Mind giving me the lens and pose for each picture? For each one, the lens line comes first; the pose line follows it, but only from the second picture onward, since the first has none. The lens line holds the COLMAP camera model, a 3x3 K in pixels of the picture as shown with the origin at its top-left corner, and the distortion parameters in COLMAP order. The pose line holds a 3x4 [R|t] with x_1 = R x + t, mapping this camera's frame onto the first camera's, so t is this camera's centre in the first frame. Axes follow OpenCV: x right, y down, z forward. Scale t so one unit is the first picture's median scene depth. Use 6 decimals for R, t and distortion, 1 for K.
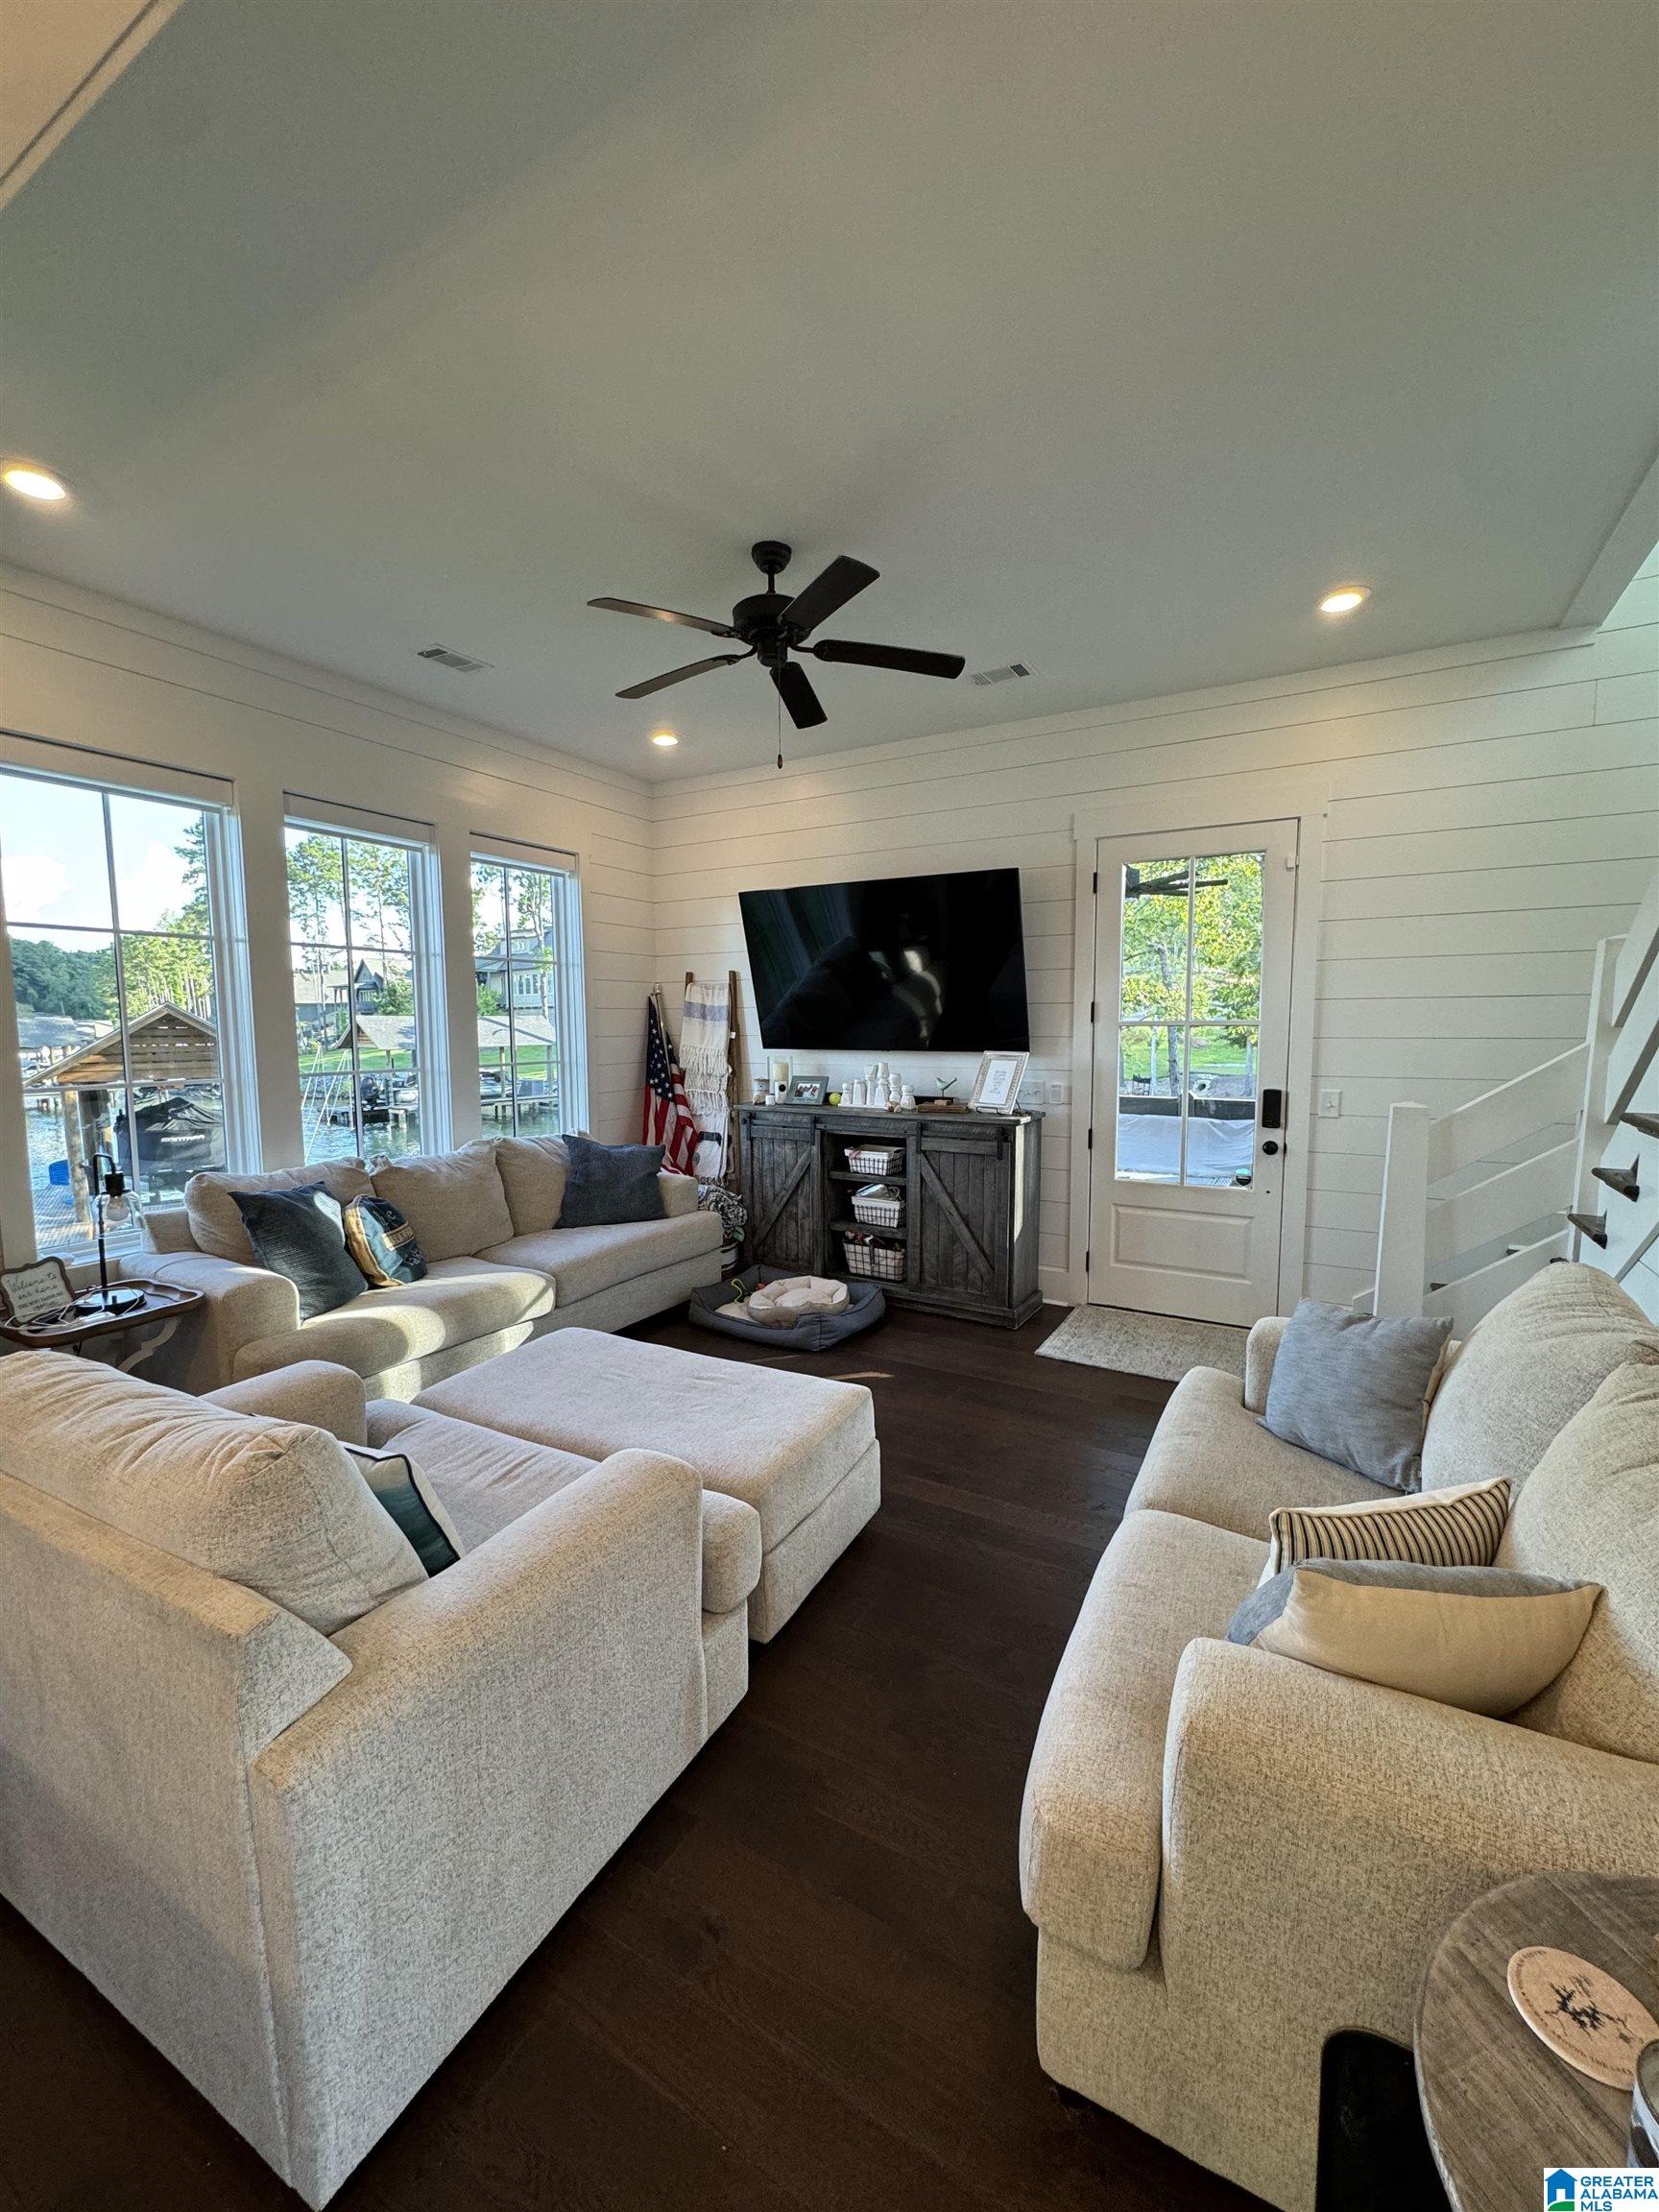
lens RADIAL K [[881.7, 0, 833.3], [0, 881.7, 1110.2], [0, 0, 1]] dist [0.000899, -0.000064]
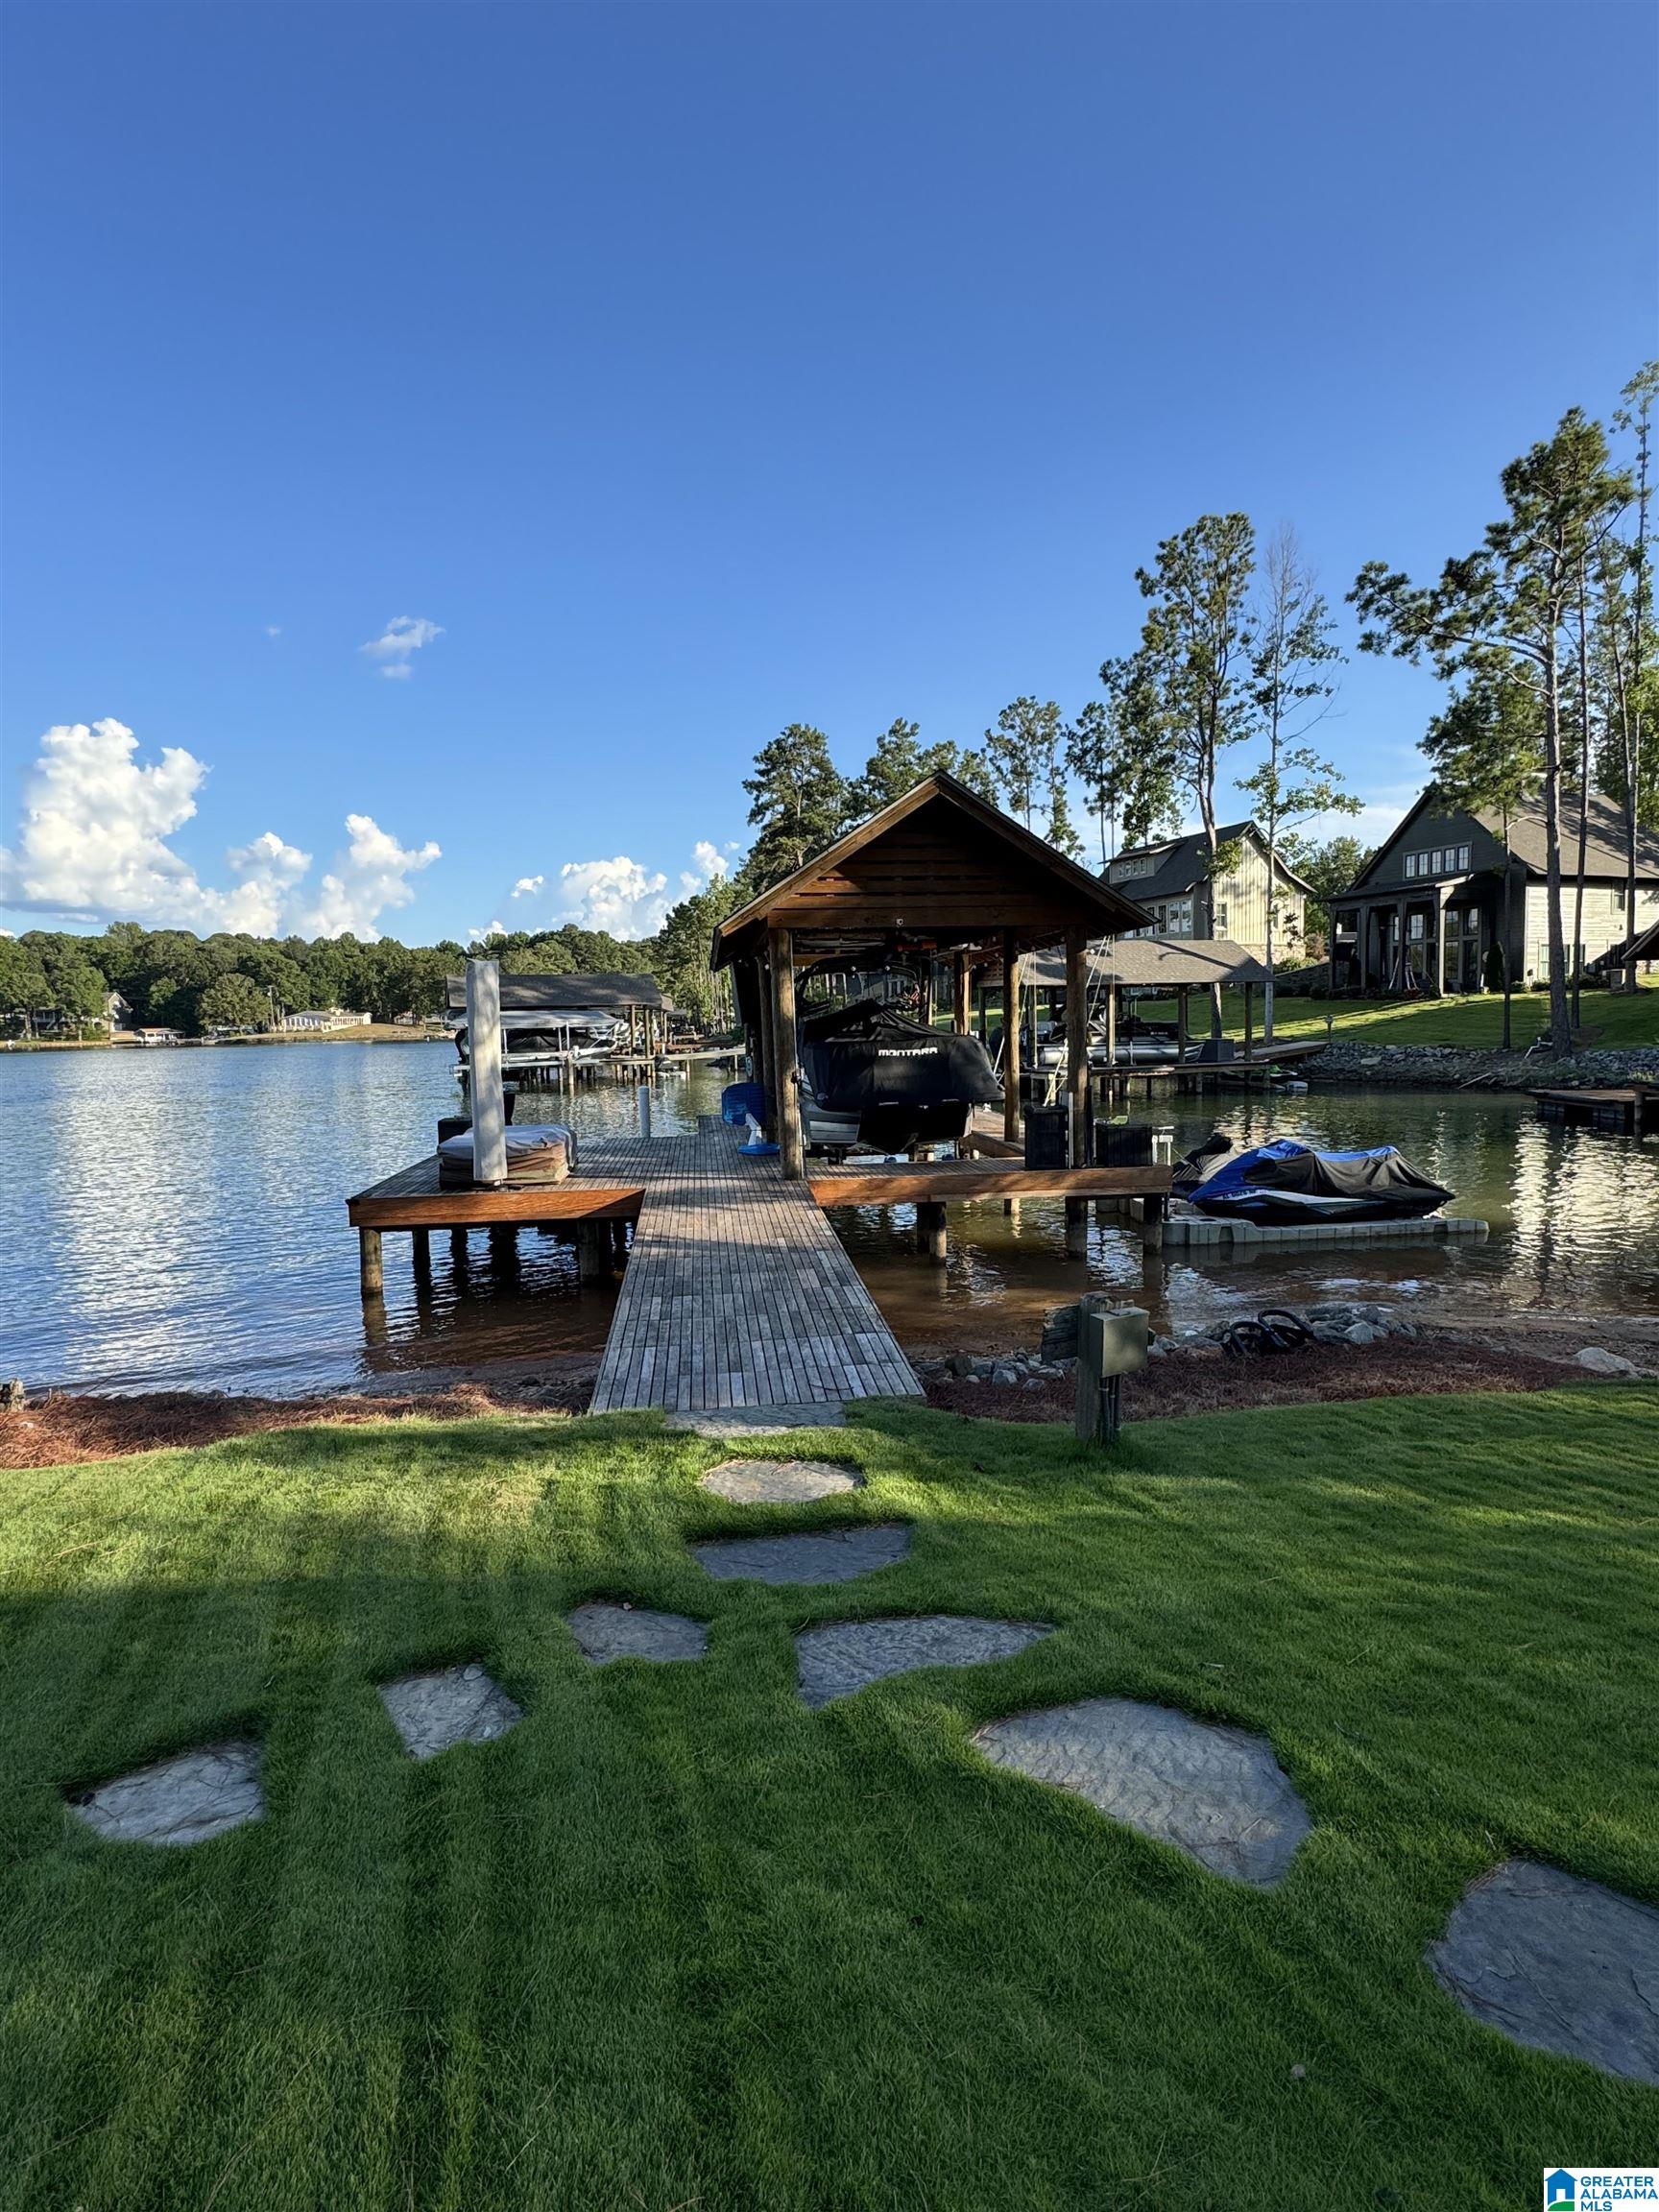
lens RADIAL K [[1148.1, 0, 830.4], [0, 1148.1, 1113.1], [0, 0, 1]] dist [0.004579, -0.000208]
pose [[0.865034, 0.025561, -0.501062, -0.089418], [-0.030406, 0.999536, -0.001504, 0.016485], [0.500791, 0.016536, 0.865410, 0.072917]]
